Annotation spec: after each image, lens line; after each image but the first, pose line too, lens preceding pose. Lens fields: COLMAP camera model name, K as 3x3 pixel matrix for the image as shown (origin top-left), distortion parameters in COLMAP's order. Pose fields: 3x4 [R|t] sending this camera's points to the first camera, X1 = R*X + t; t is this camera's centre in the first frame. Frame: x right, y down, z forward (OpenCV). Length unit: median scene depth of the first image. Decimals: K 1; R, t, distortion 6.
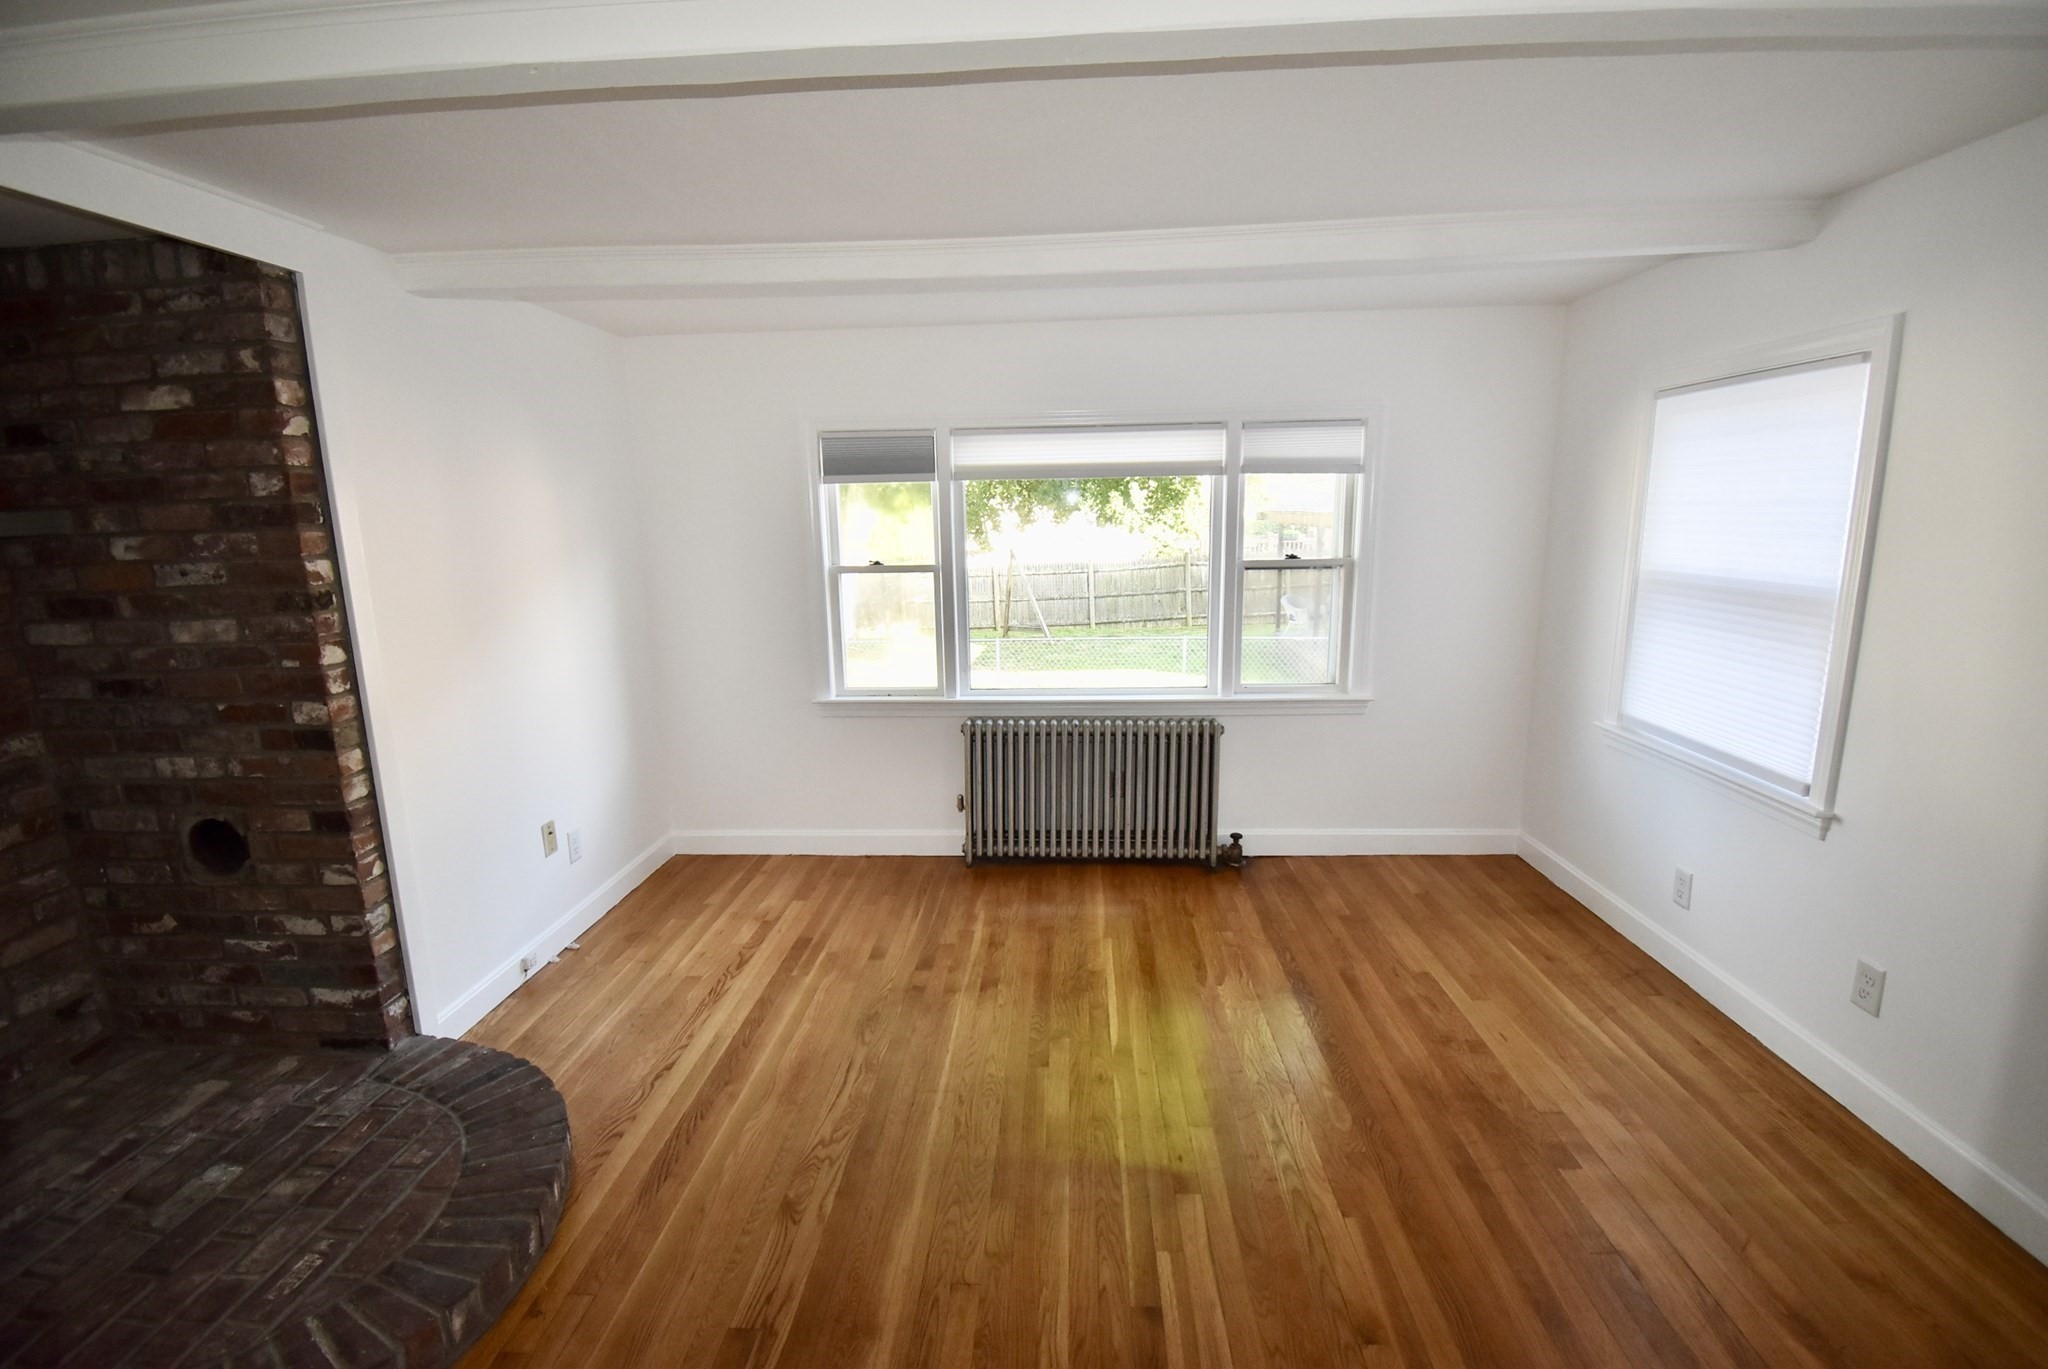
lens RADIAL K [[906.7, 0, 1029.1], [0, 906.7, 690.7], [0, 0, 1]] dist [0.022837, -0.029267]
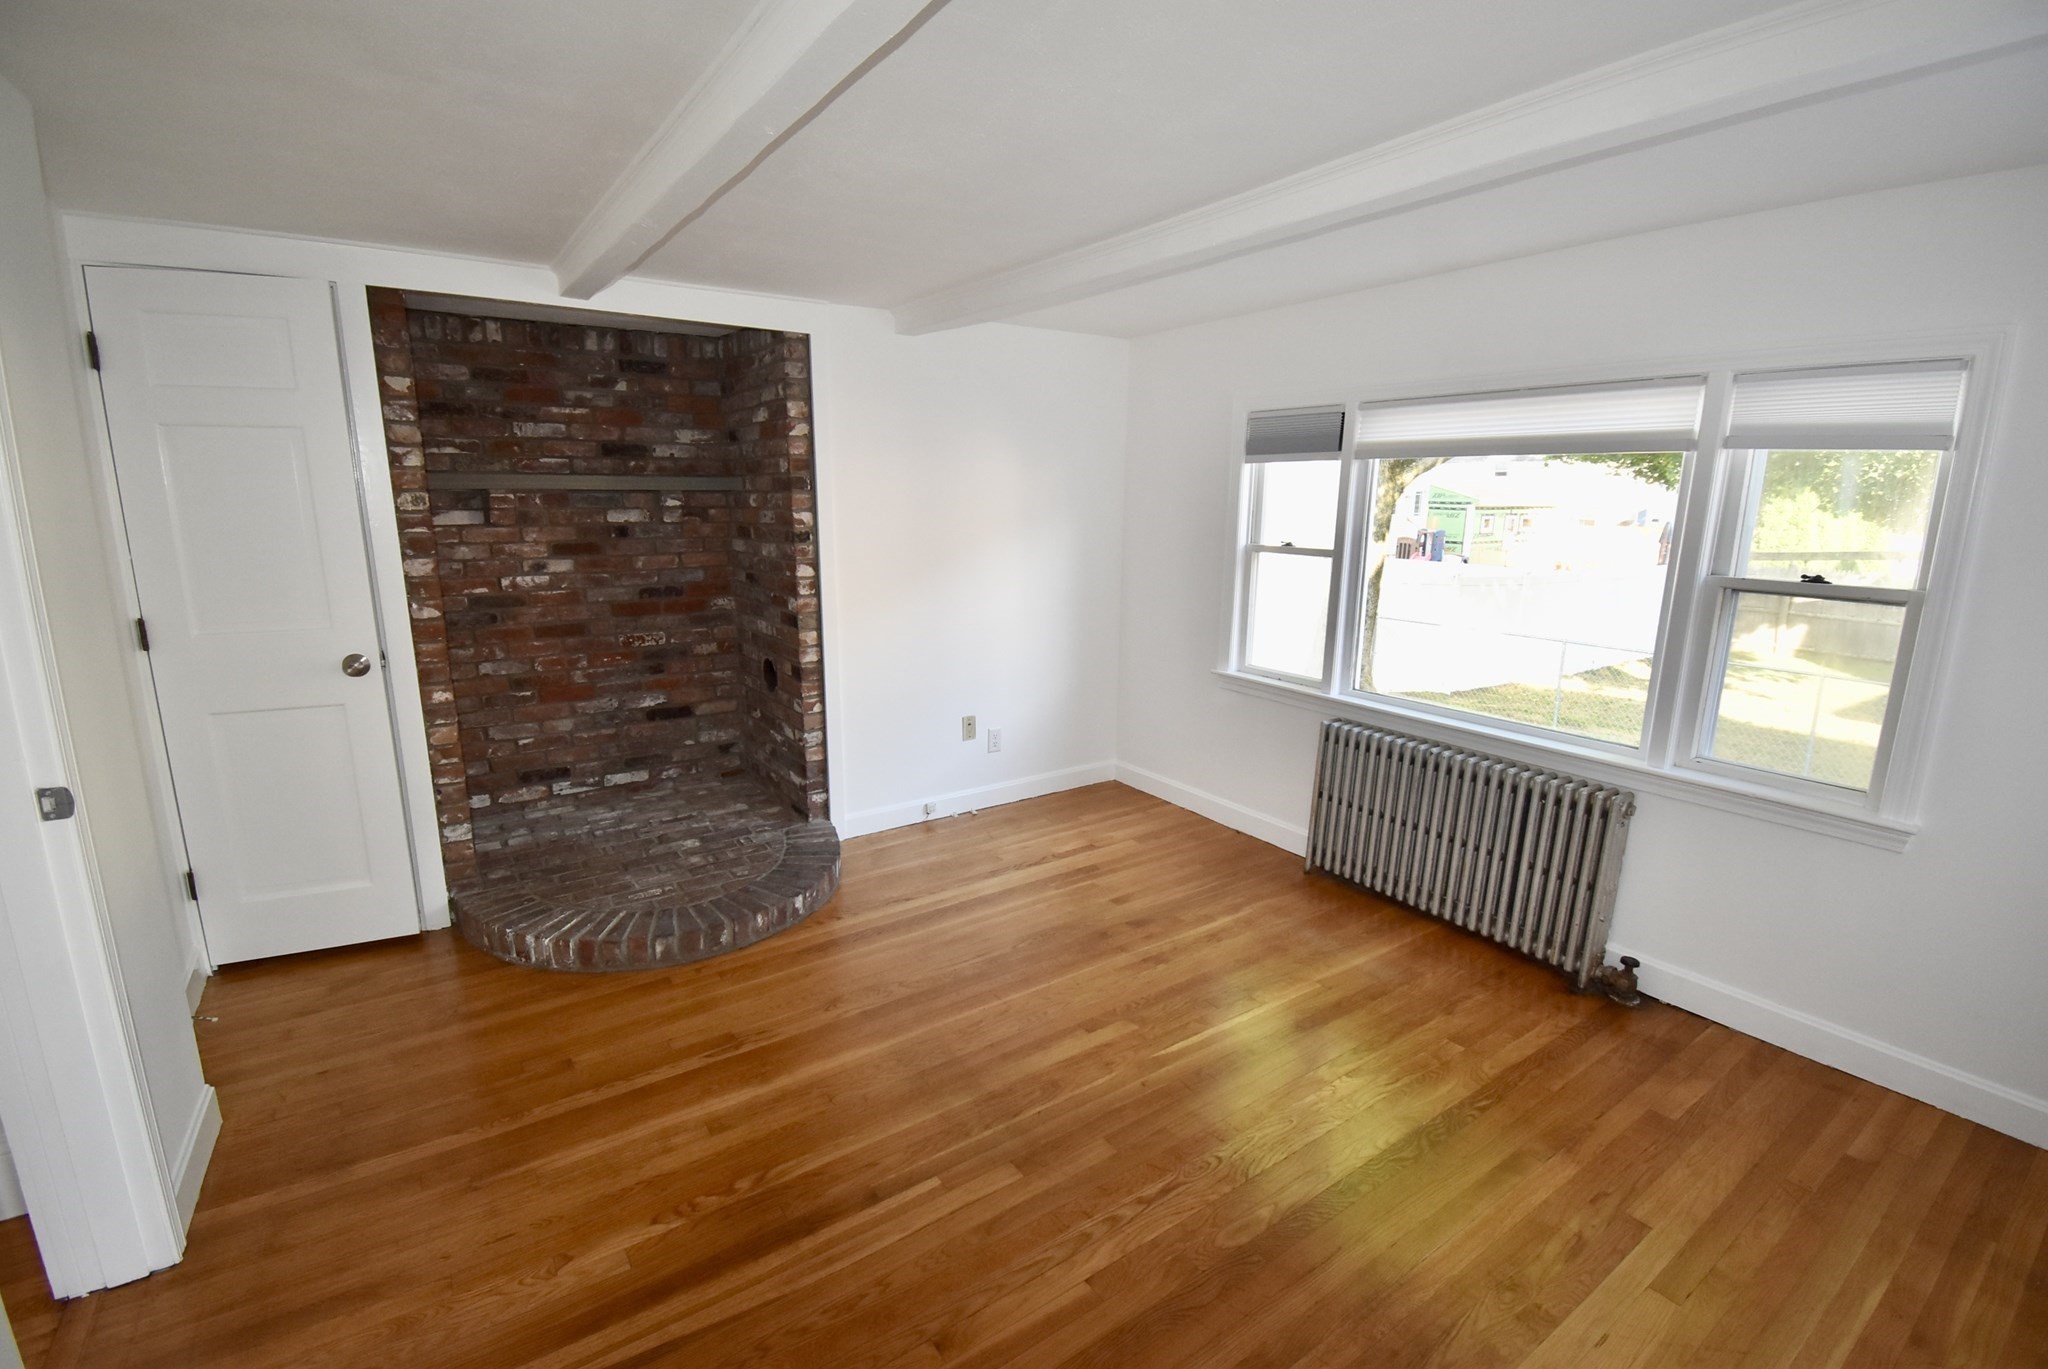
lens RADIAL K [[906.7, 0, 1029.1], [0, 906.7, 690.7], [0, 0, 1]] dist [0.022837, -0.029267]
pose [[0.610667, 0.192805, -0.768057, 0.716438], [-0.172894, 0.978970, 0.108286, -0.069579], [0.772783, 0.066666, 0.631159, 0.276083]]
